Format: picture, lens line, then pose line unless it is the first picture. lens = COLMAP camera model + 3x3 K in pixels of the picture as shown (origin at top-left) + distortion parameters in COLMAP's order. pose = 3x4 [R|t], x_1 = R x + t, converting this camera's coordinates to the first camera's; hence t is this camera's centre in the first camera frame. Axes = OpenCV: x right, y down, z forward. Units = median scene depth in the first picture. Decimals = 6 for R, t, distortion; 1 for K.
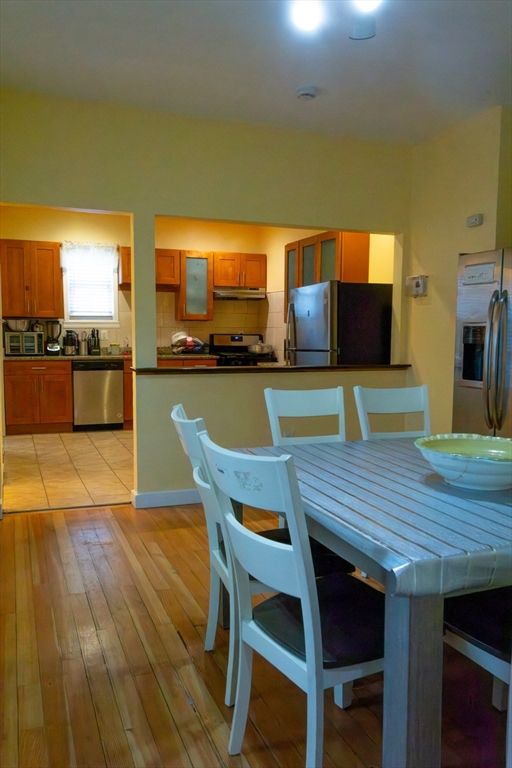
lens RADIAL K [[639.7, 0, 256.0], [0, 639.7, 386.1], [0, 0, 1]] dist [-0.016623, -0.002090]
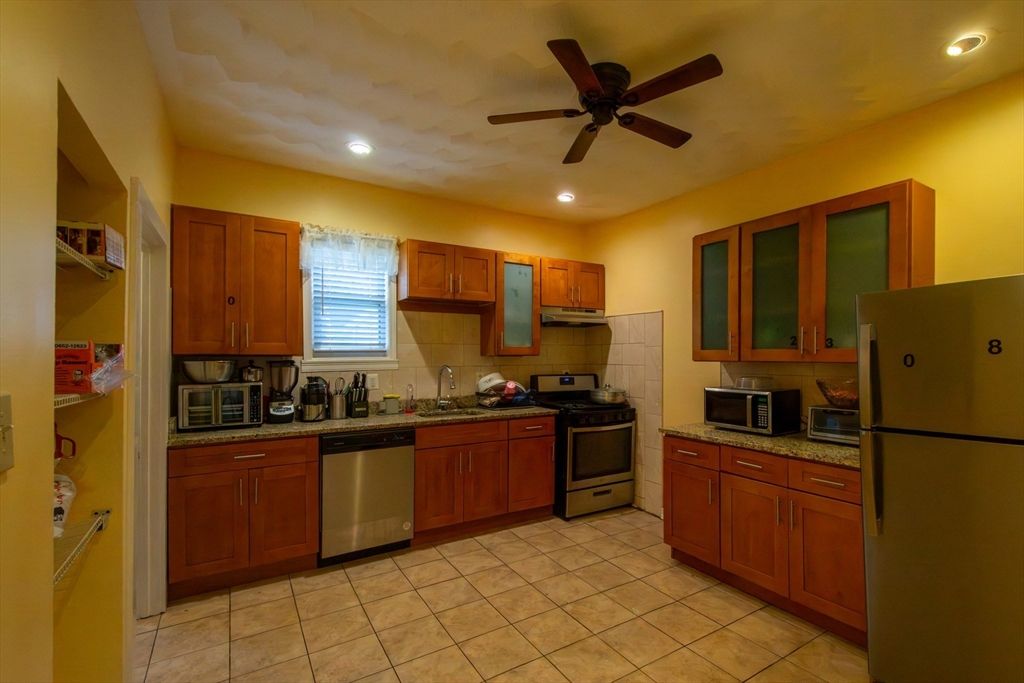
lens RADIAL K [[418.6, 0, 514.0], [0, 418.6, 342.4], [0, 0, 1]] dist [0.002800, 0.000113]
pose [[0.977036, -0.005563, 0.212999, -0.192765], [0.029263, 0.993690, -0.108276, -0.070570], [-0.211053, 0.112022, 0.971034, 0.583311]]
